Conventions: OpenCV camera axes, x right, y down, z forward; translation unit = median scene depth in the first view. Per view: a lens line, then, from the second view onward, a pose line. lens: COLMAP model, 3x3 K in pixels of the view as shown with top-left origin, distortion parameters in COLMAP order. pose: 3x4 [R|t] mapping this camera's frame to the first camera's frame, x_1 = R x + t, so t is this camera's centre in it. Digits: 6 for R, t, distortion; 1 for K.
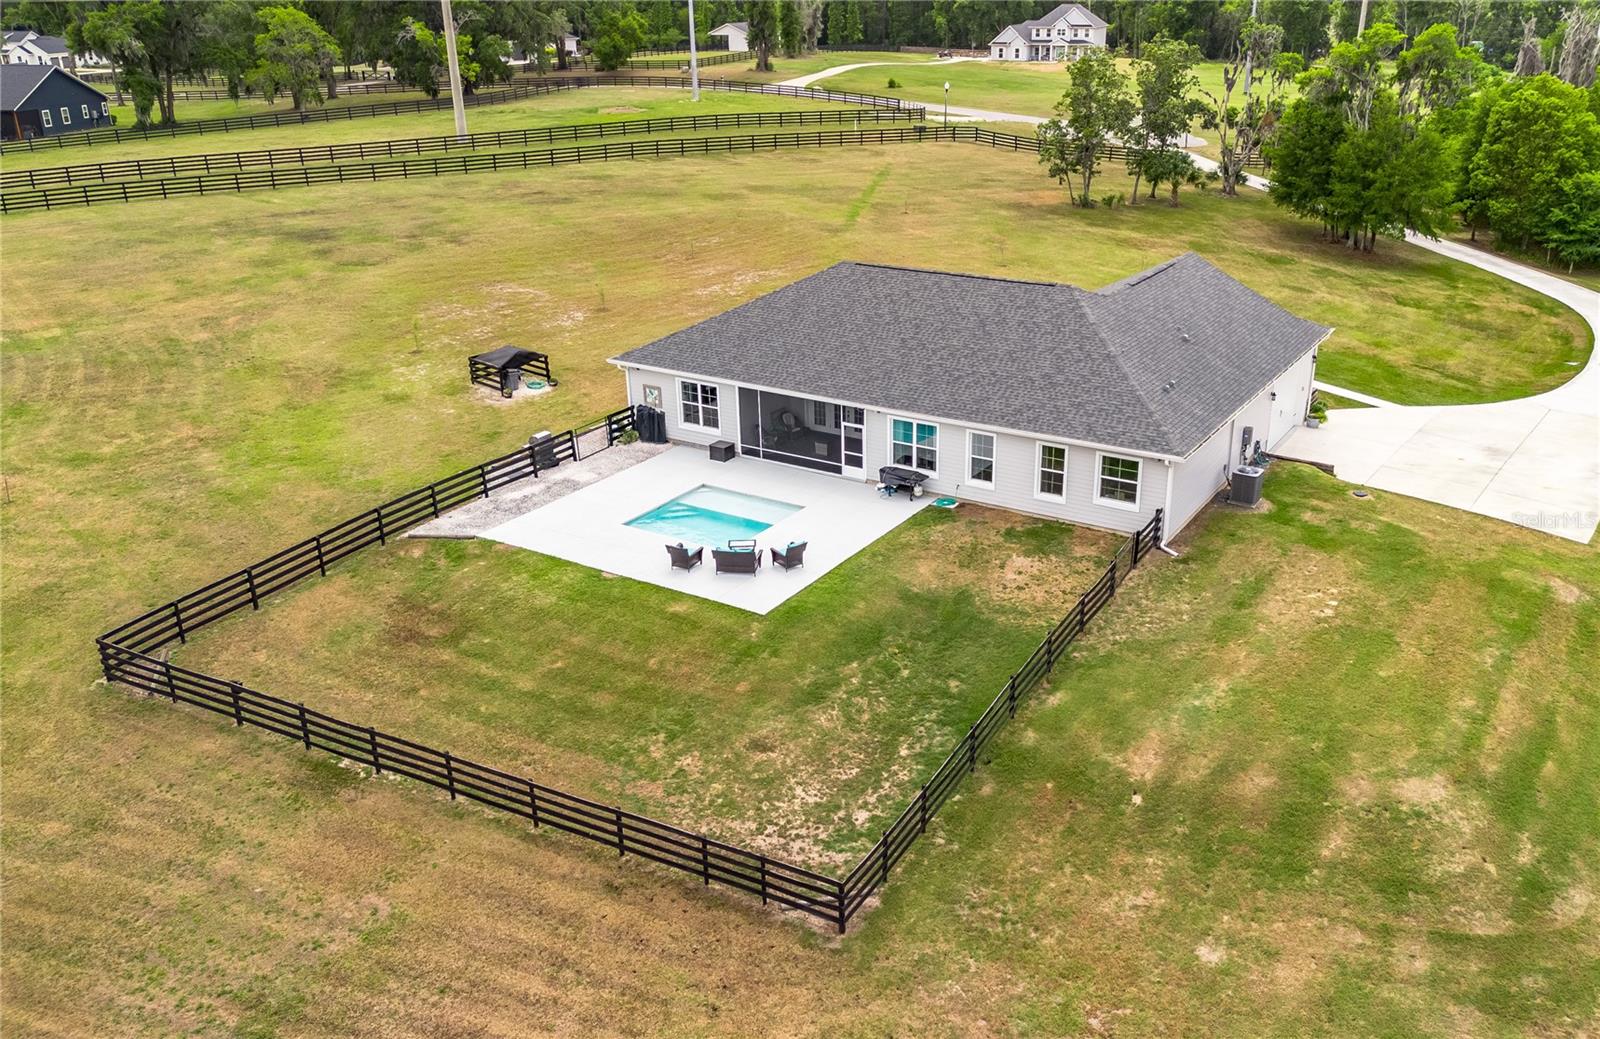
lens RADIAL K [[1285.5, 0, 800.0], [0, 1285.5, 519.5], [0, 0, 1]] dist [0.075567, -0.069297]
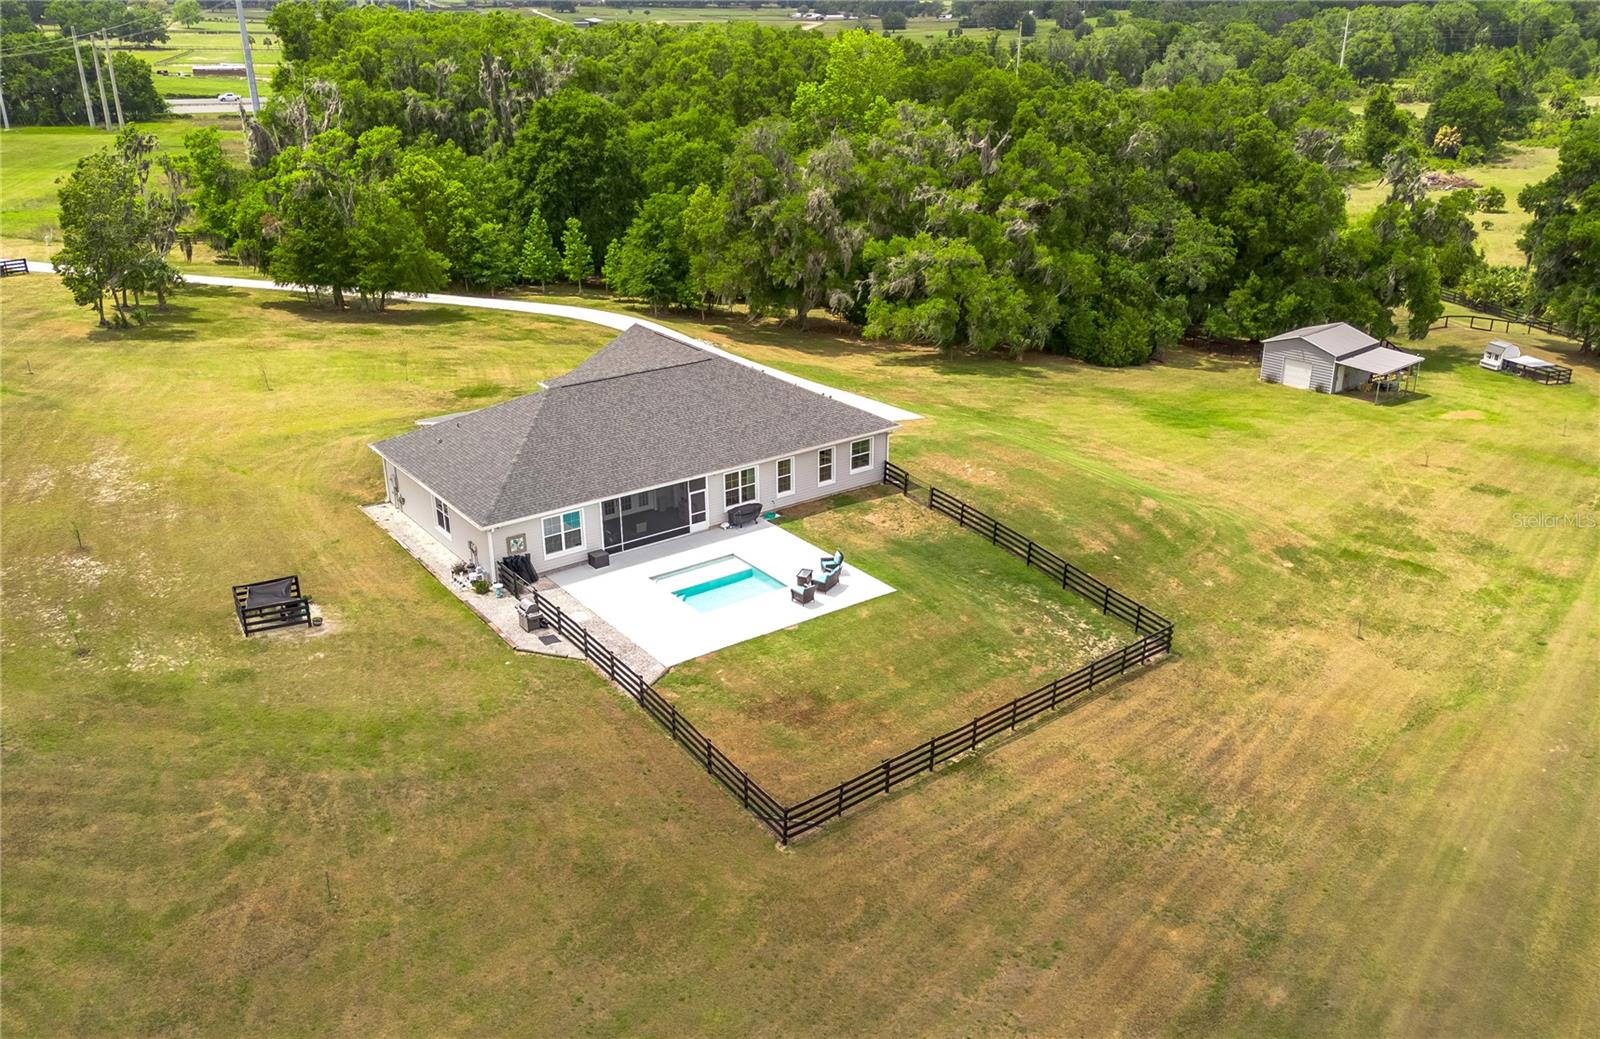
lens RADIAL K [[1374.0, 0, 774.0], [0, 1374.0, 522.5], [0, 0, 1]] dist [0.105953, -0.004368]
pose [[0.370511, -0.337859, 0.865201, -1.198693], [0.360426, 0.910804, 0.201319, -0.310128], [-0.856046, 0.237250, 0.459236, 0.301602]]
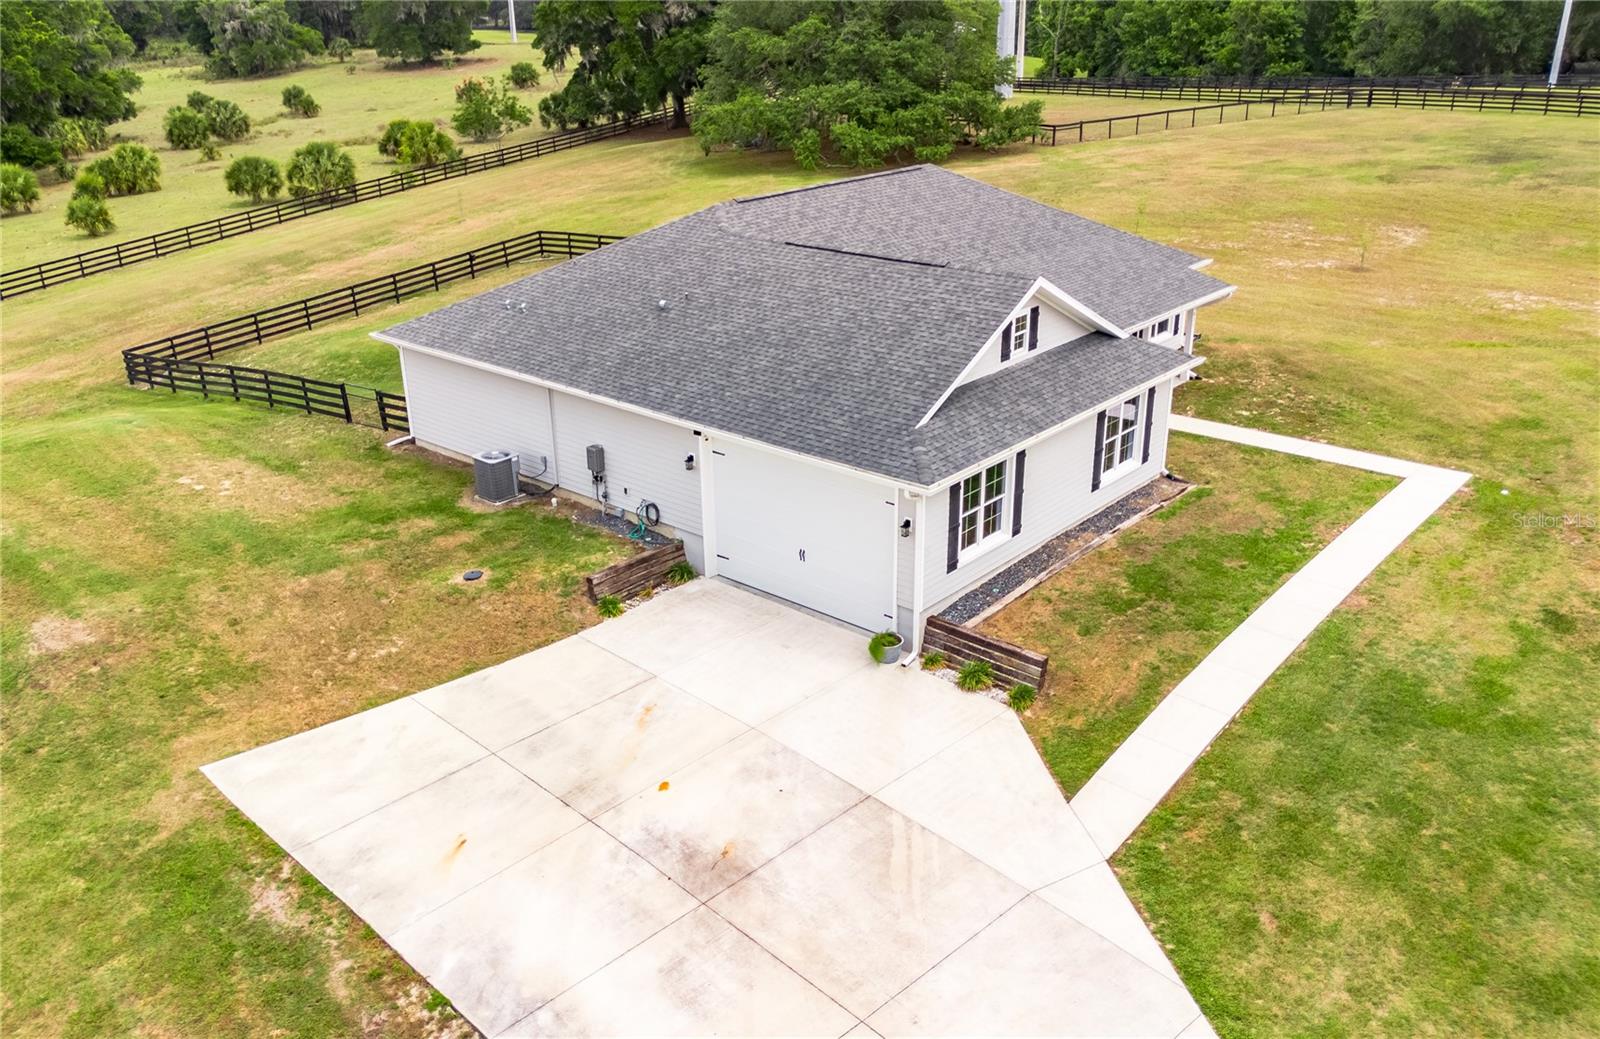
lens RADIAL K [[1285.5, 0, 800.0], [0, 1285.5, 519.5], [0, 0, 1]] dist [0.075567, -0.069297]
pose [[-0.124474, 0.396832, -0.909412, 0.983483], [-0.370727, 0.831561, 0.413604, -0.366207], [0.920363, 0.388627, 0.043609, 1.119915]]
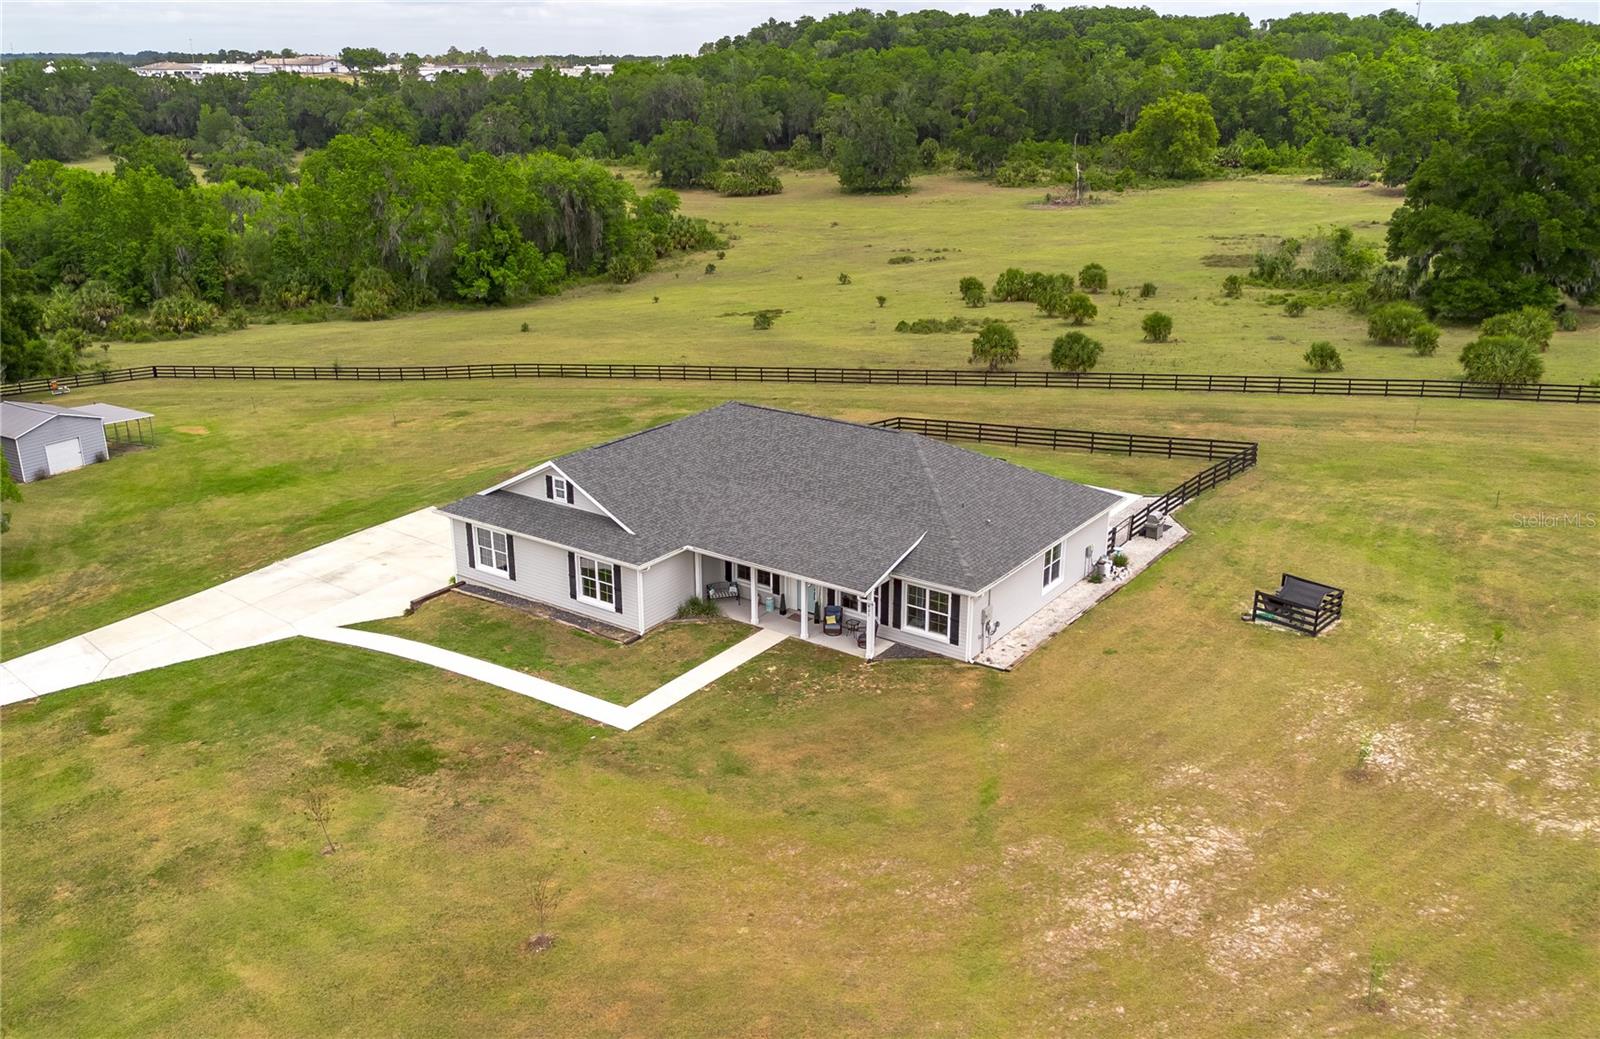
lens RADIAL K [[1285.5, 0, 800.0], [0, 1285.5, 519.5], [0, 0, 1]] dist [0.075567, -0.069297]
pose [[-0.999520, 0.004049, 0.030719, 0.101267], [0.023559, 0.743258, 0.668590, -0.970931], [-0.020125, 0.668993, -0.742996, 2.089448]]
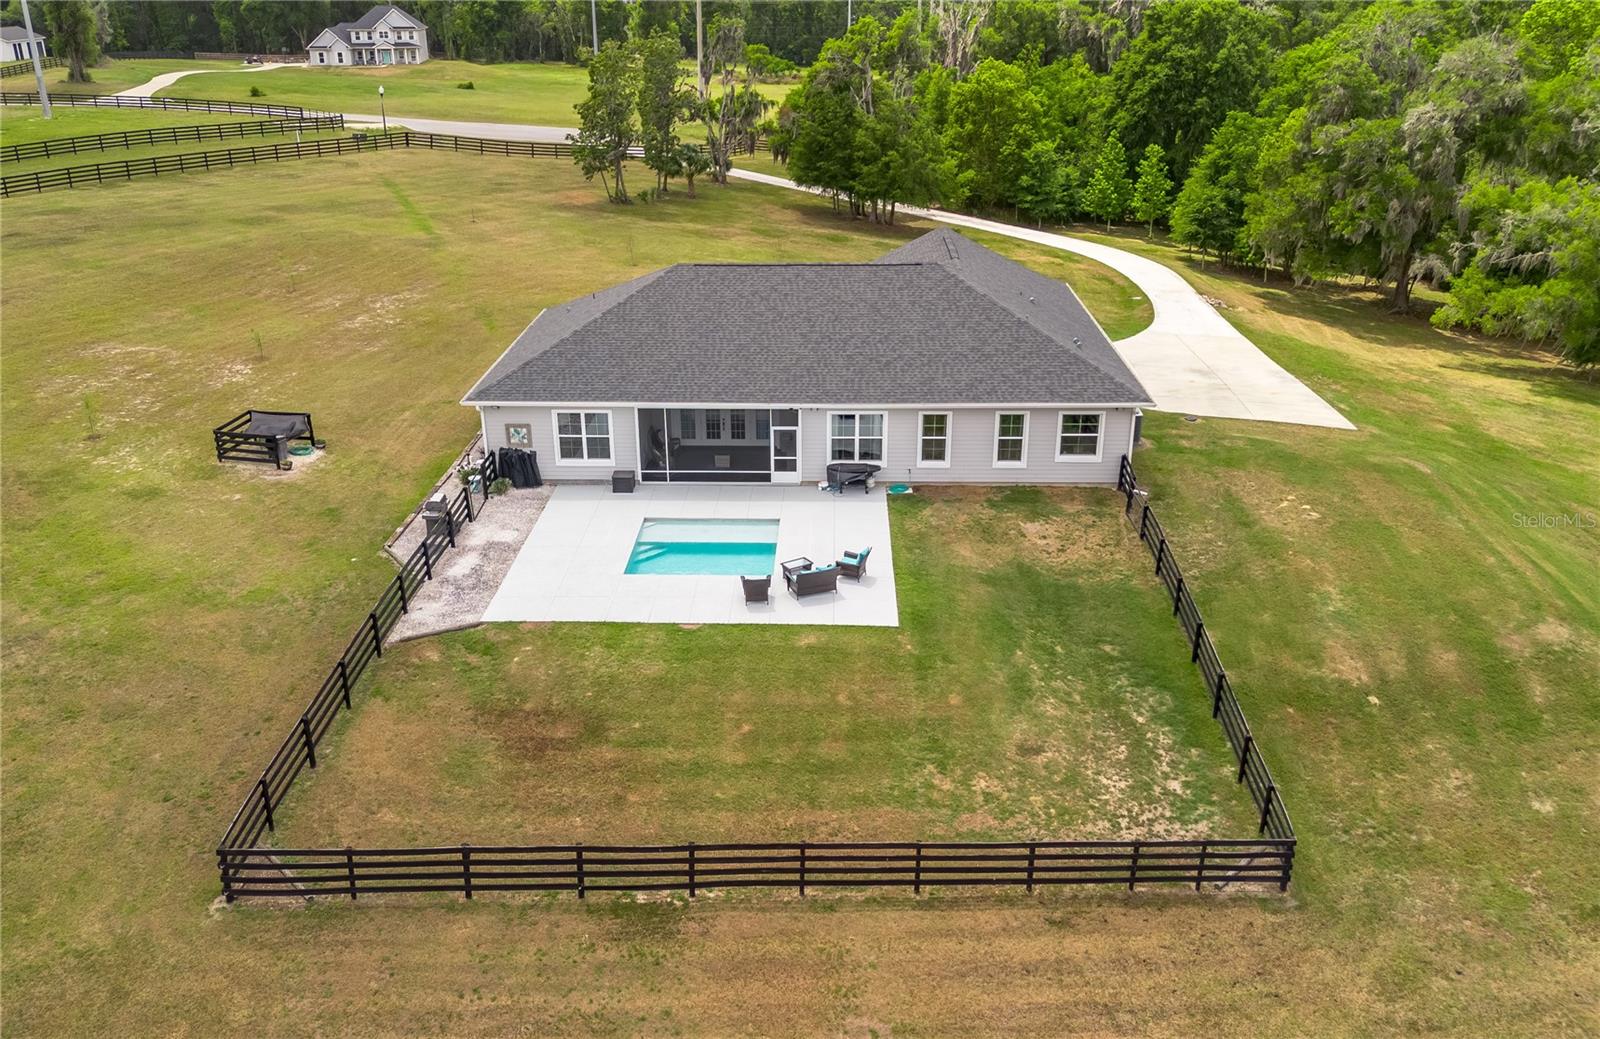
lens RADIAL K [[1324.3, 0, 712.8], [0, 1324.3, 520.0], [0, 0, 1]] dist [0.058766, -0.042007]
pose [[0.878354, -0.182556, 0.441777, -0.467841], [0.187937, 0.981660, 0.031991, -0.049345], [-0.439515, 0.054927, 0.896554, 0.149350]]
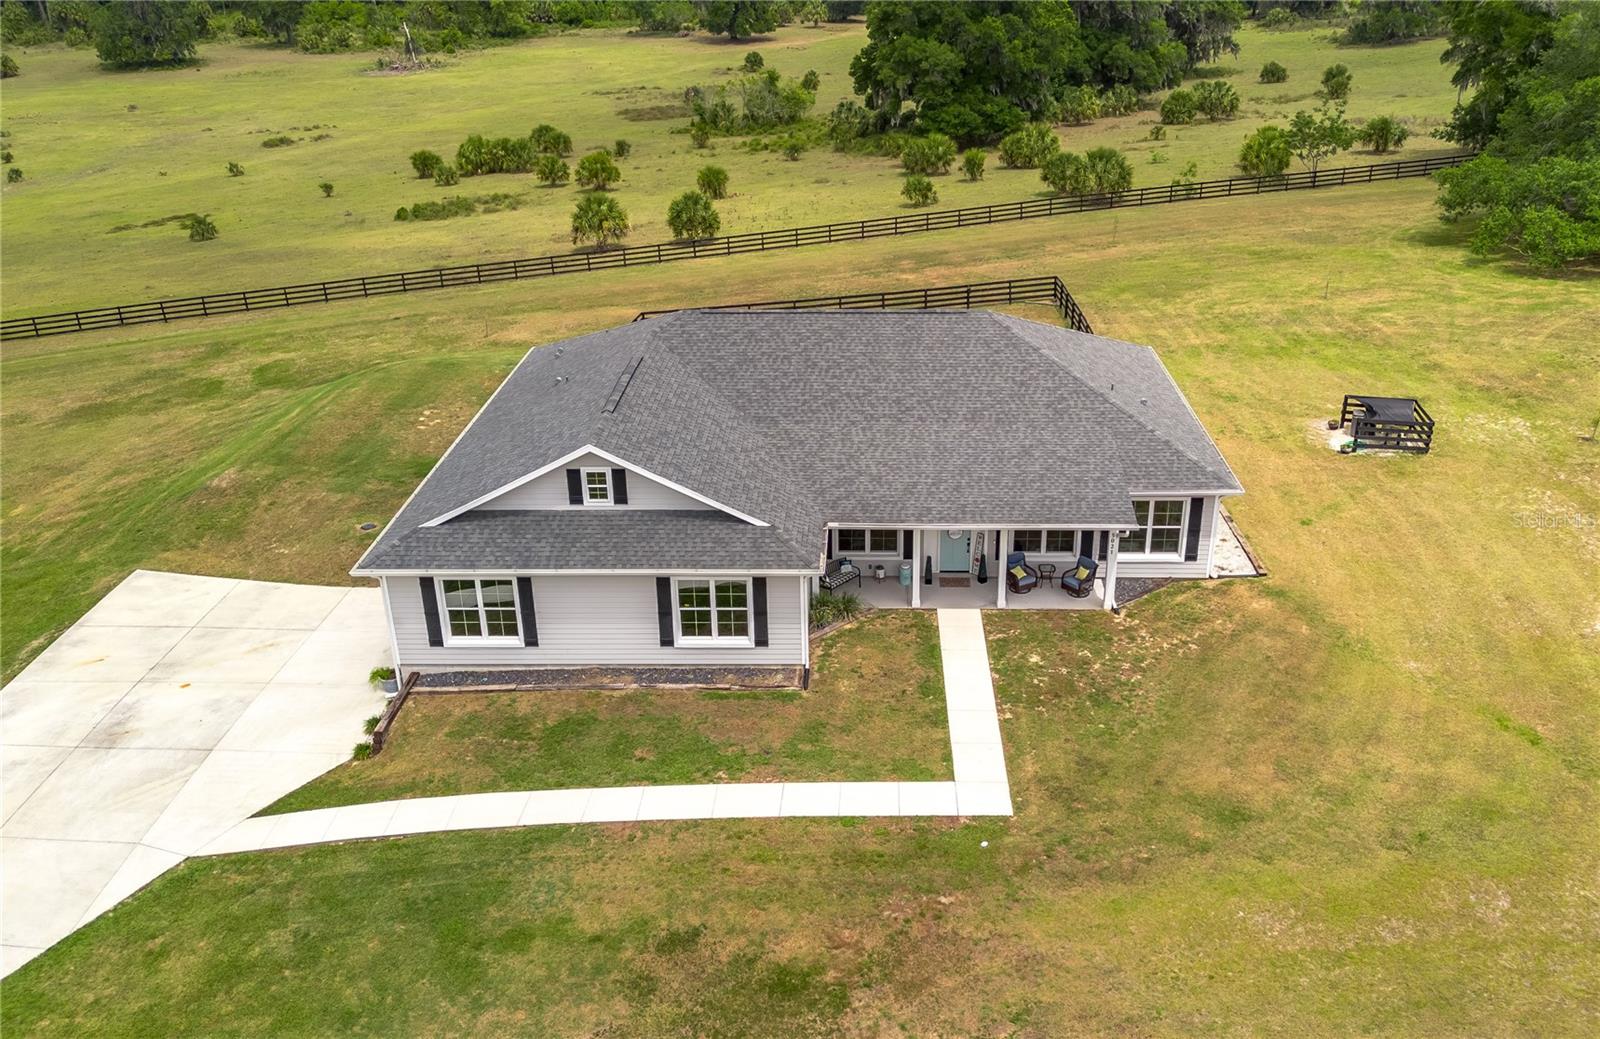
lens RADIAL K [[1281.0, 0, 847.7], [0, 1281.0, 517.6], [0, 0, 1]] dist [0.064097, -0.049889]
pose [[-0.843405, 0.244017, -0.478669, 0.586113], [-0.187948, 0.700628, 0.688328, -0.734147], [0.503332, 0.670504, -0.545051, 1.691897]]
